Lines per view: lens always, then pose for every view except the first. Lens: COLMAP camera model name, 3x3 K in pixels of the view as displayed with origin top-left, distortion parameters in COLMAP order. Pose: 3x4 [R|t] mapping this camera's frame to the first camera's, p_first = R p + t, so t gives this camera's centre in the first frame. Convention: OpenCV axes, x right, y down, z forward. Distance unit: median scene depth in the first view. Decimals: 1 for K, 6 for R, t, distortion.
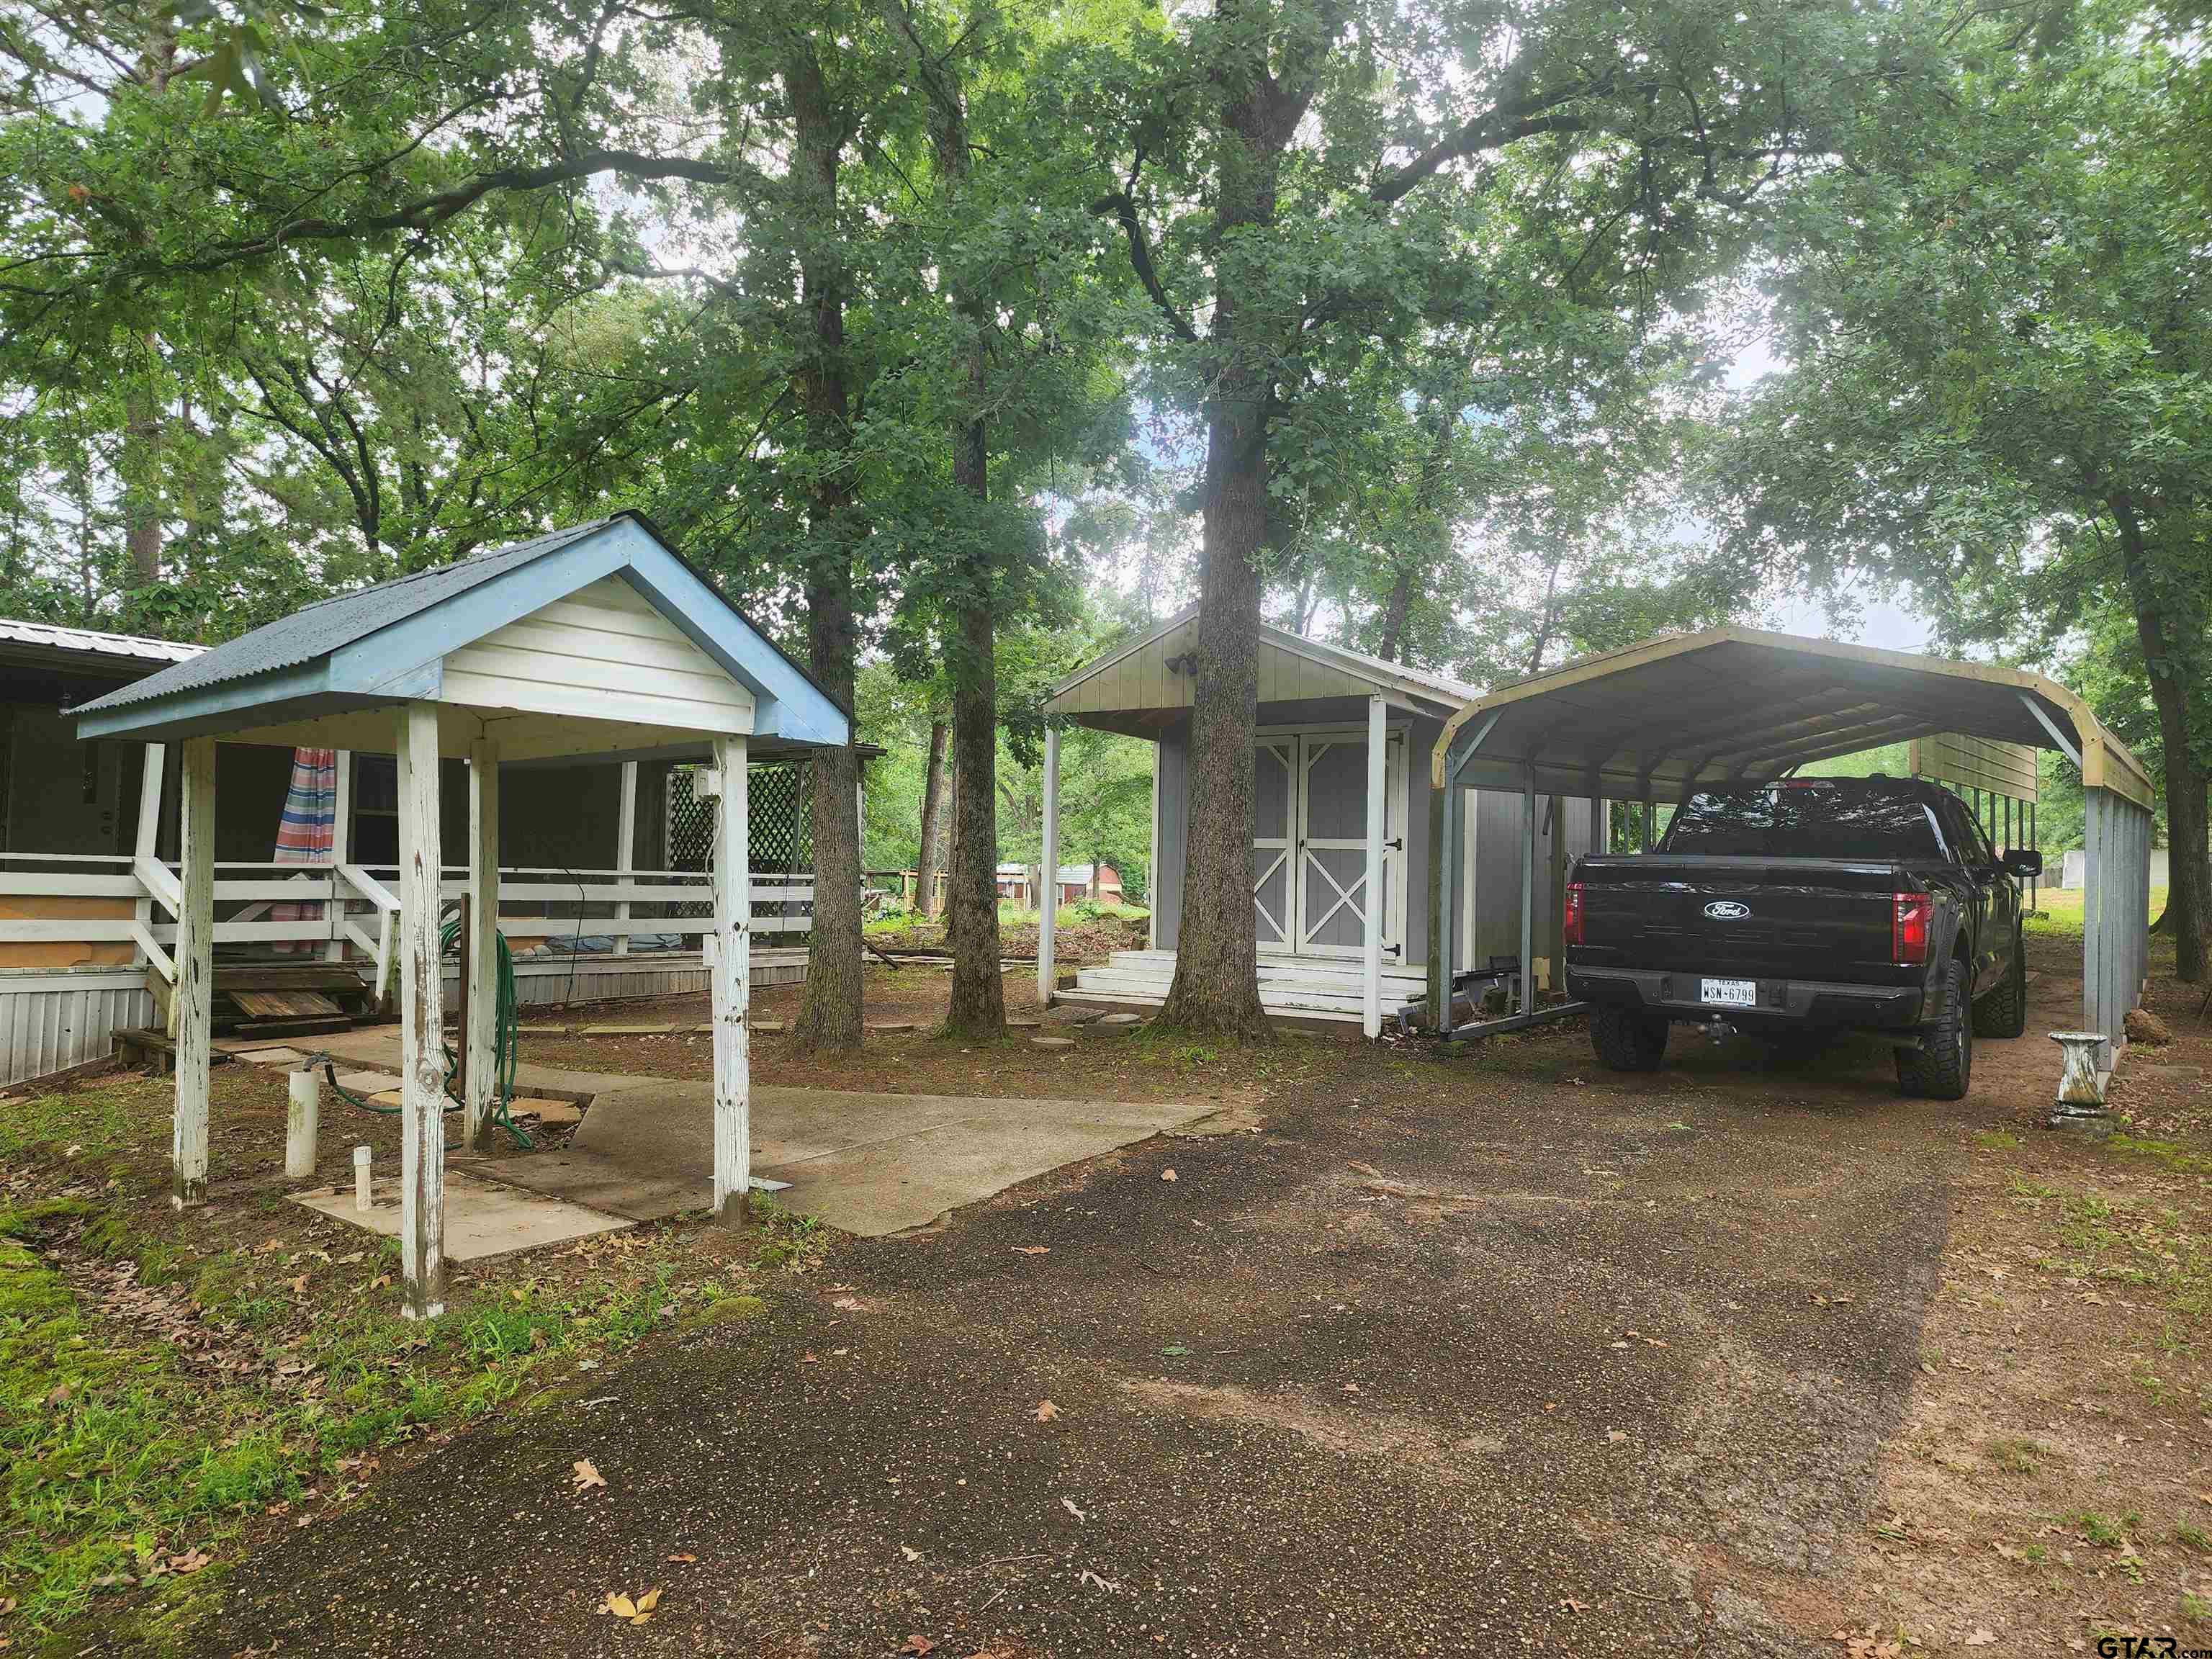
lens RADIAL K [[1450.8, 0, 1103.3], [0, 1450.8, 789.8], [0, 0, 1]] dist [0.085634, -0.077857]
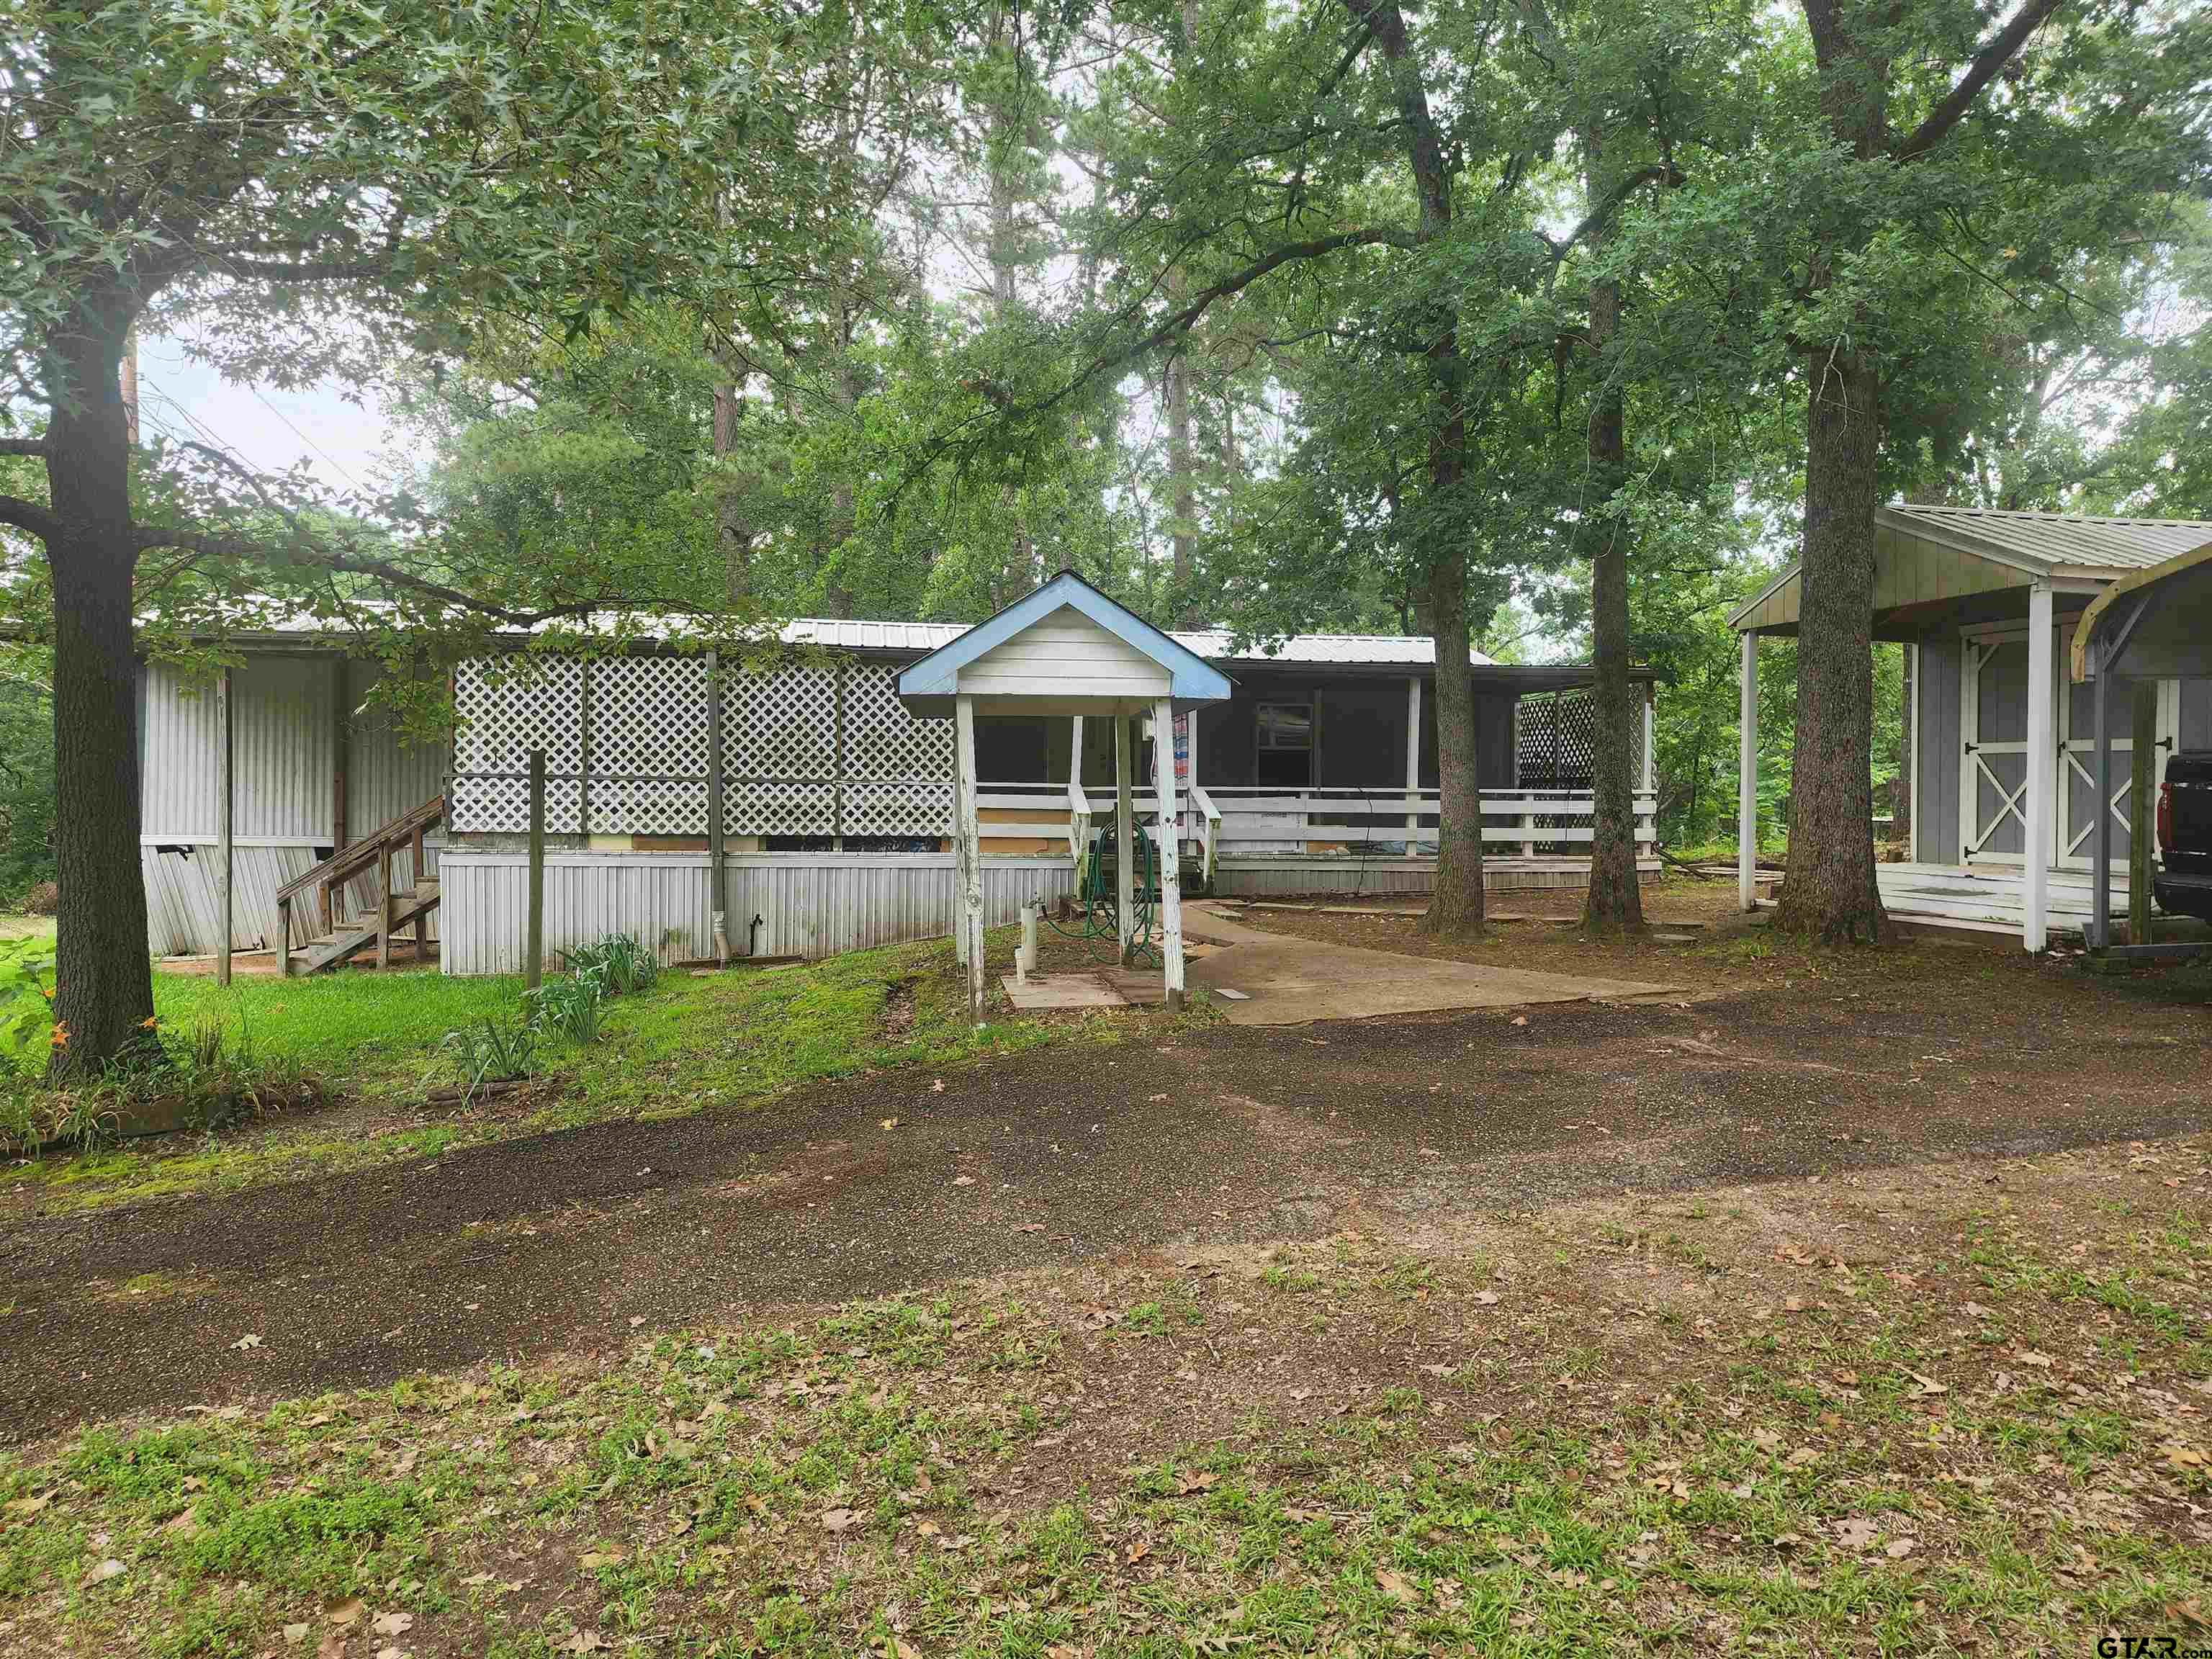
lens RADIAL K [[1450.8, 0, 1103.3], [0, 1450.8, 789.8], [0, 0, 1]] dist [0.085634, -0.077857]
pose [[0.749703, -0.016657, -0.661565, 0.335799], [0.051752, 0.998097, 0.033517, 0.002775], [0.659748, -0.059365, 0.749139, -0.094222]]
